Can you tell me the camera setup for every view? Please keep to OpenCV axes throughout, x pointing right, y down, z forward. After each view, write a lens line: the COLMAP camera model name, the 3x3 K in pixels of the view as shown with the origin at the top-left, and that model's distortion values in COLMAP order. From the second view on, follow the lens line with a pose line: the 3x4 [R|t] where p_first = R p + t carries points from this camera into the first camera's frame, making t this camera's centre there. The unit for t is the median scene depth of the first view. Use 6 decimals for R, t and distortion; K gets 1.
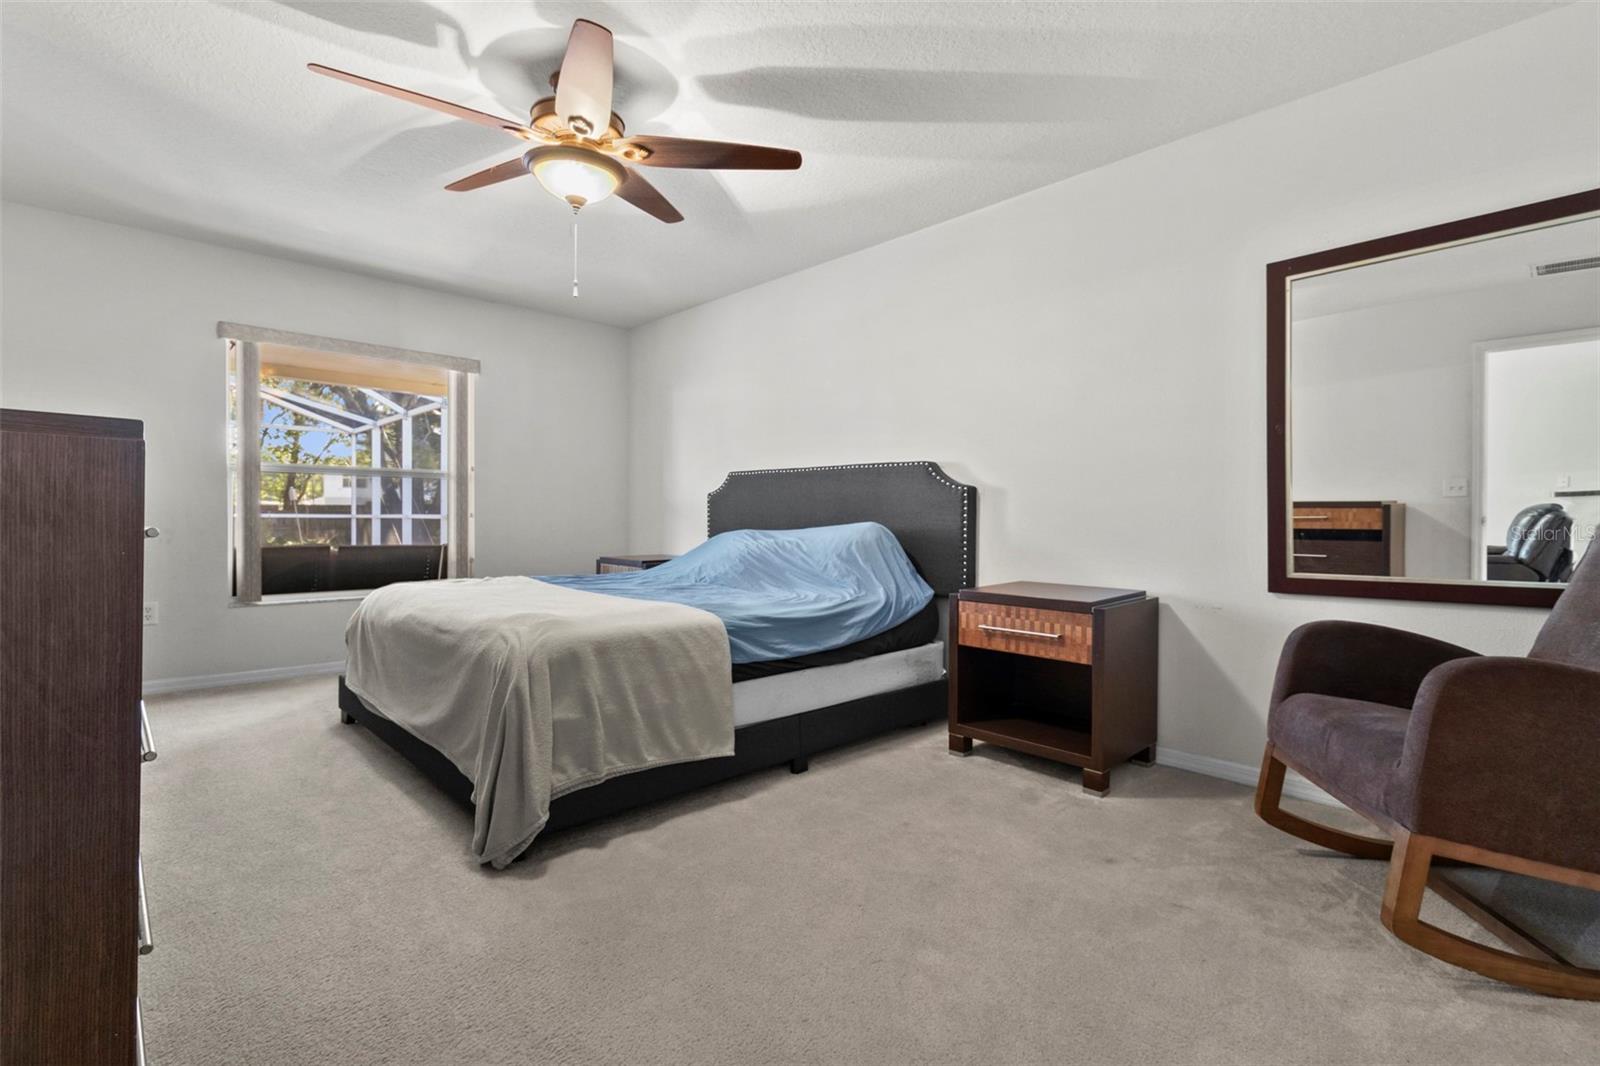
lens RADIAL K [[743.0, 0, 807.9], [0, 743.0, 526.6], [0, 0, 1]] dist [0.001234, 0.000450]
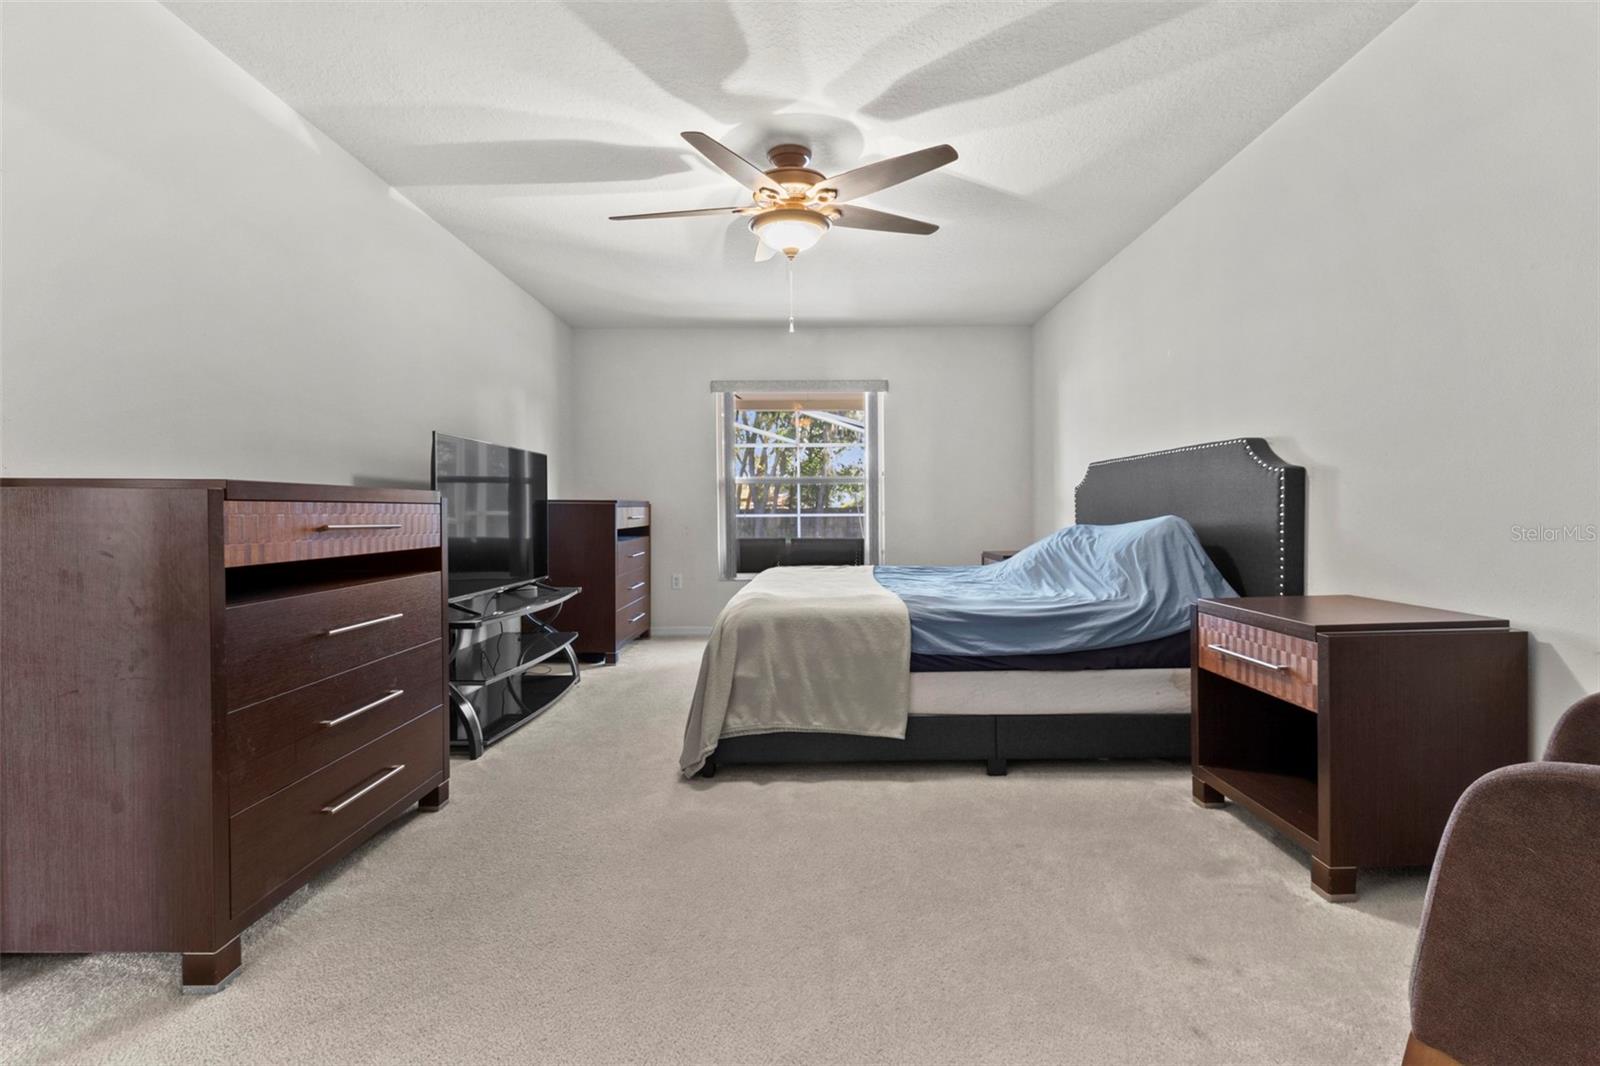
lens RADIAL K [[743.0, 0, 803.5], [0, 743.0, 528.9], [0, 0, 1]] dist [0.001234, 0.000450]
pose [[0.717597, 0.001111, -0.696458, 0.488108], [0.004367, 0.999972, 0.006095, 0.002719], [0.696445, -0.007415, 0.717572, 0.135235]]
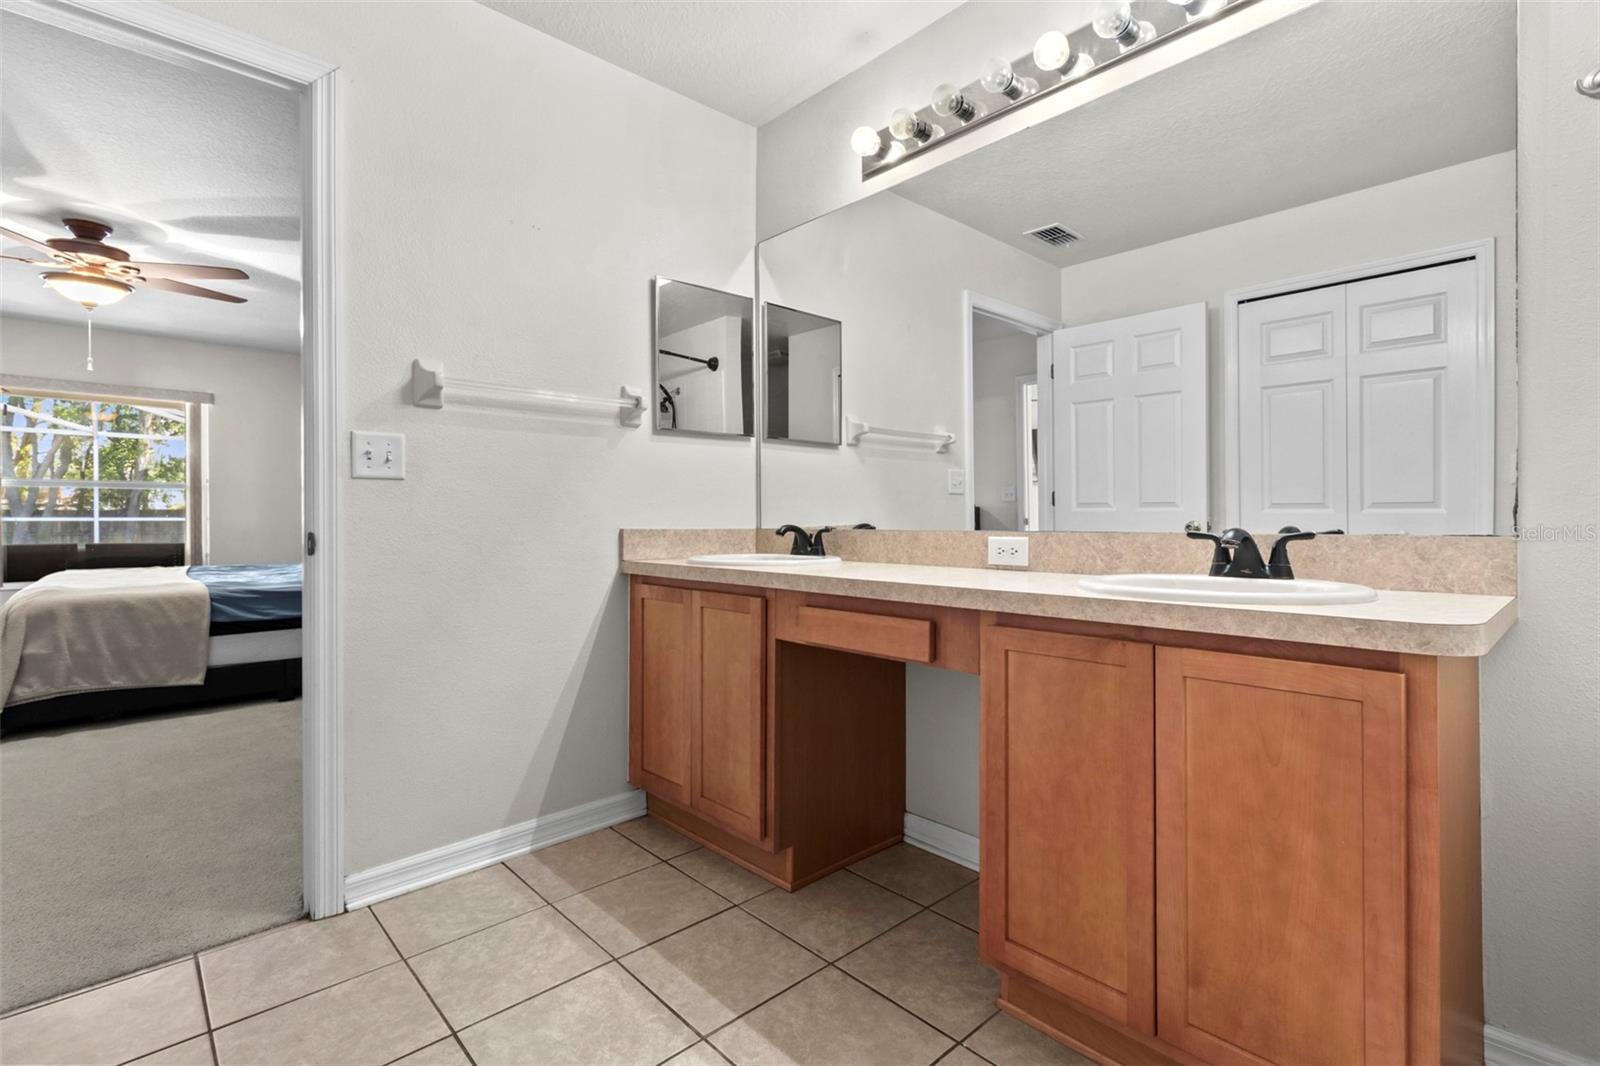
lens RADIAL K [[743.0, 0, 812.3], [0, 743.0, 527.4], [0, 0, 1]] dist [0.001234, 0.000450]
pose [[0.999948, -0.003002, -0.009741, 1.015837], [0.002987, 0.999994, -0.001532, 0.006632], [0.009746, 0.001503, 0.999951, -0.406084]]
